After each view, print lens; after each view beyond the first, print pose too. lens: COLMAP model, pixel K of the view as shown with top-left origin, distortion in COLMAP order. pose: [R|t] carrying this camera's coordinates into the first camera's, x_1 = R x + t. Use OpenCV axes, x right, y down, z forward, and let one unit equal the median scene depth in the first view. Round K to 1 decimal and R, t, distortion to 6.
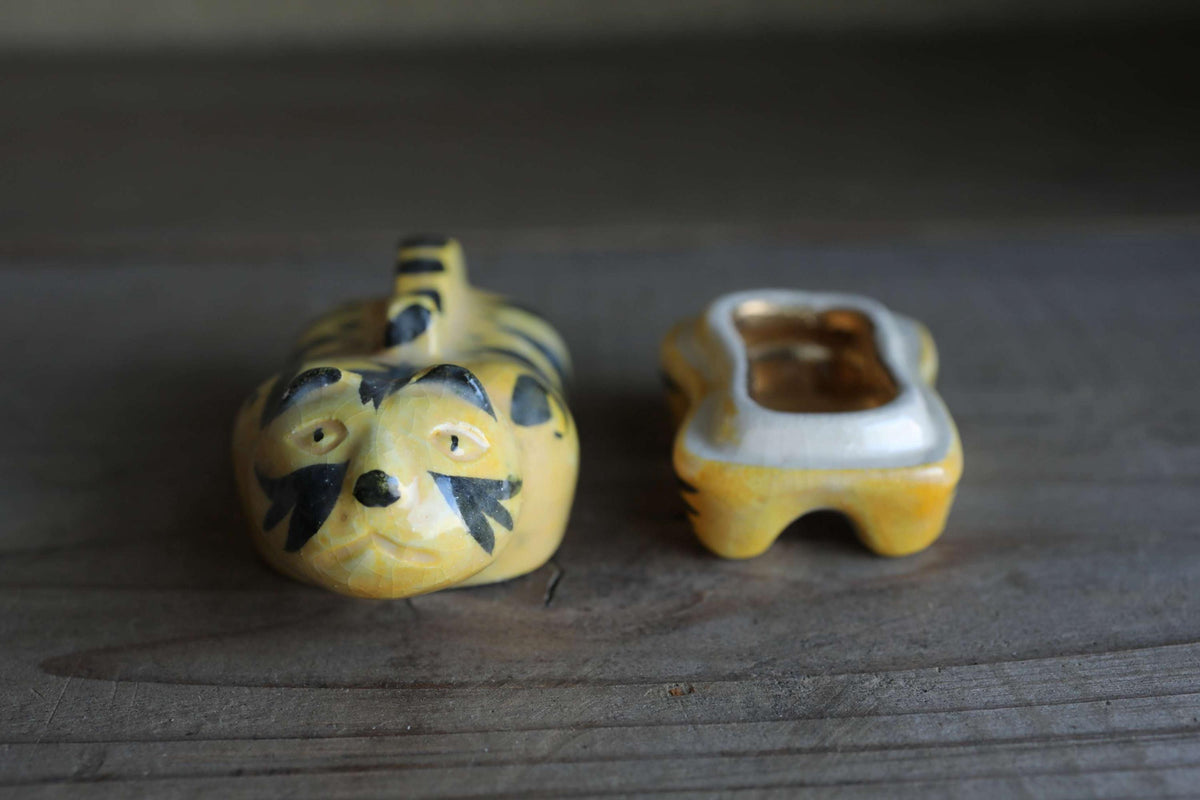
lens RADIAL K [[2283.6, 0, 600.0], [0, 2283.6, 400.0], [0, 0, 1]] dist [0.072596, 0.087726]
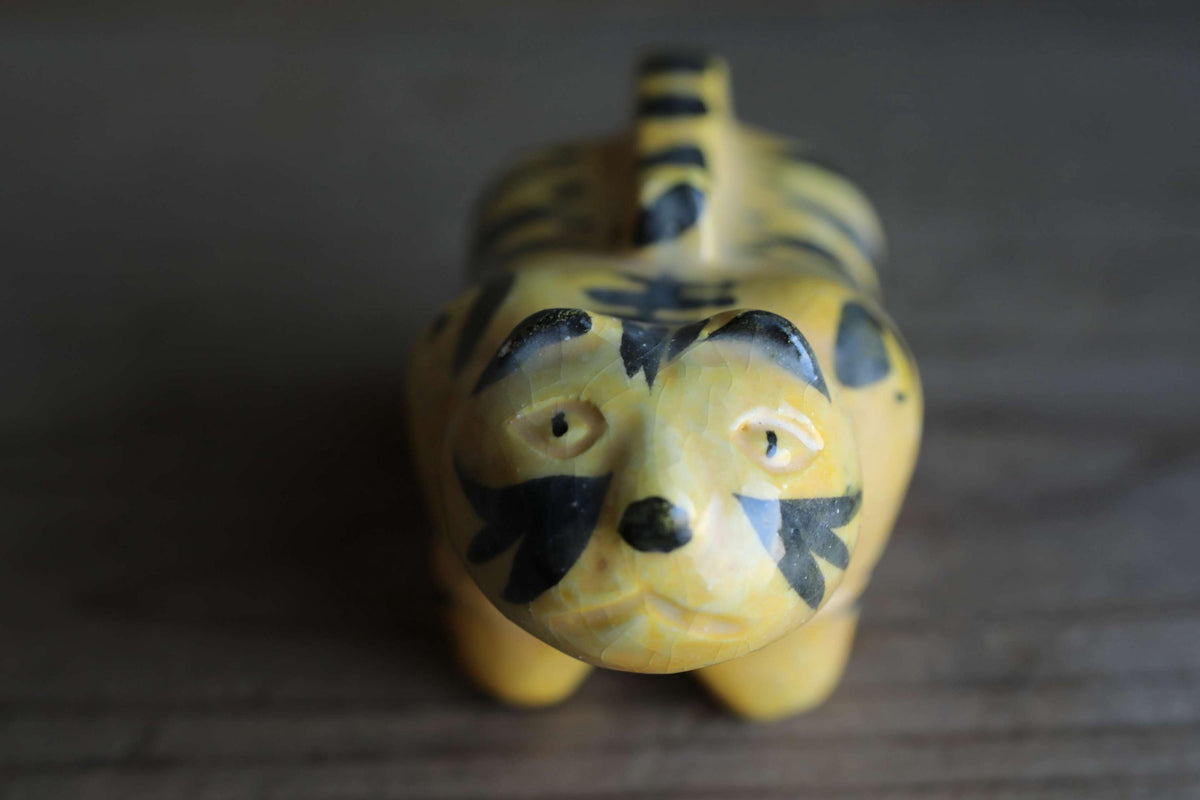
lens RADIAL K [[2283.6, 0, 600.0], [0, 2283.6, 400.0], [0, 0, 1]] dist [0.072596, 0.087726]
pose [[0.999215, 0.033352, -0.021400, -0.098176], [-0.029663, 0.987601, 0.154159, -0.090121], [0.026276, -0.153403, 0.987814, 0.370071]]
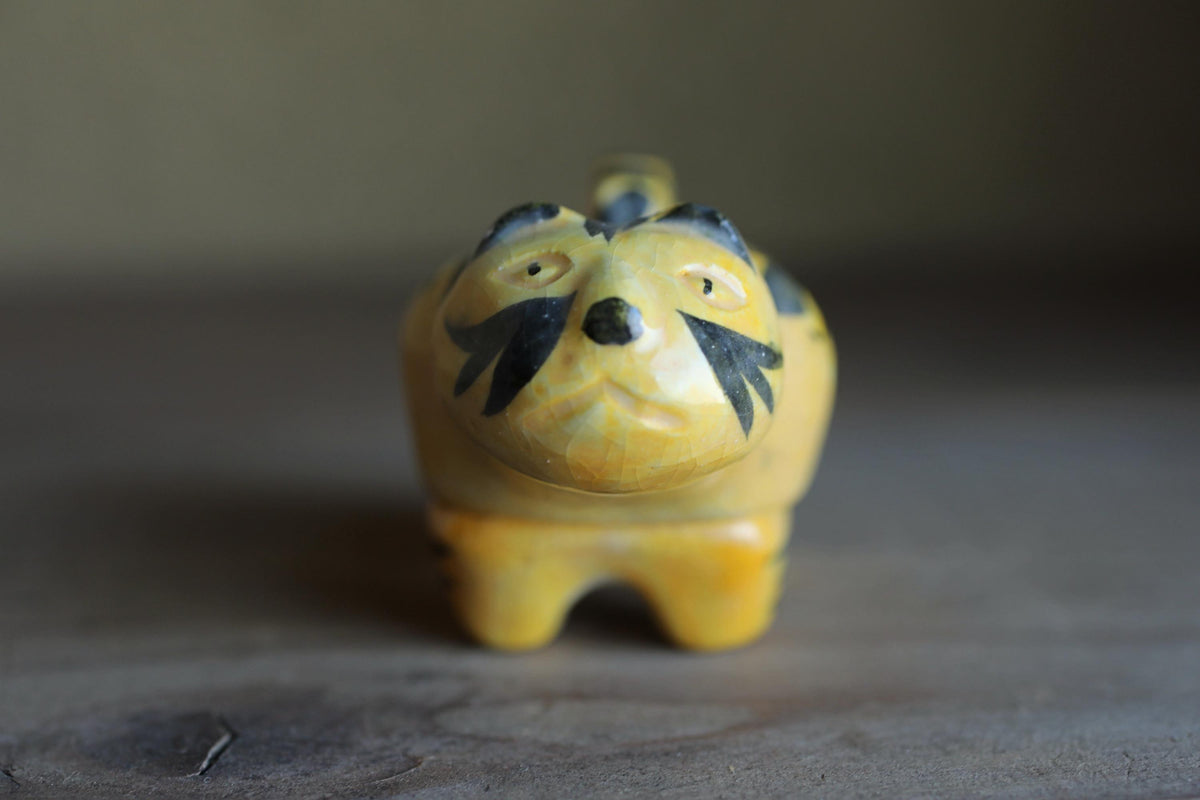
lens RADIAL K [[2283.6, 0, 600.0], [0, 2283.6, 400.0], [0, 0, 1]] dist [0.072596, 0.087726]
pose [[0.999318, 0.035833, -0.008933, -0.091830], [-0.036853, 0.983174, -0.178914, 0.197162], [0.002371, 0.179122, 0.983824, 0.241742]]
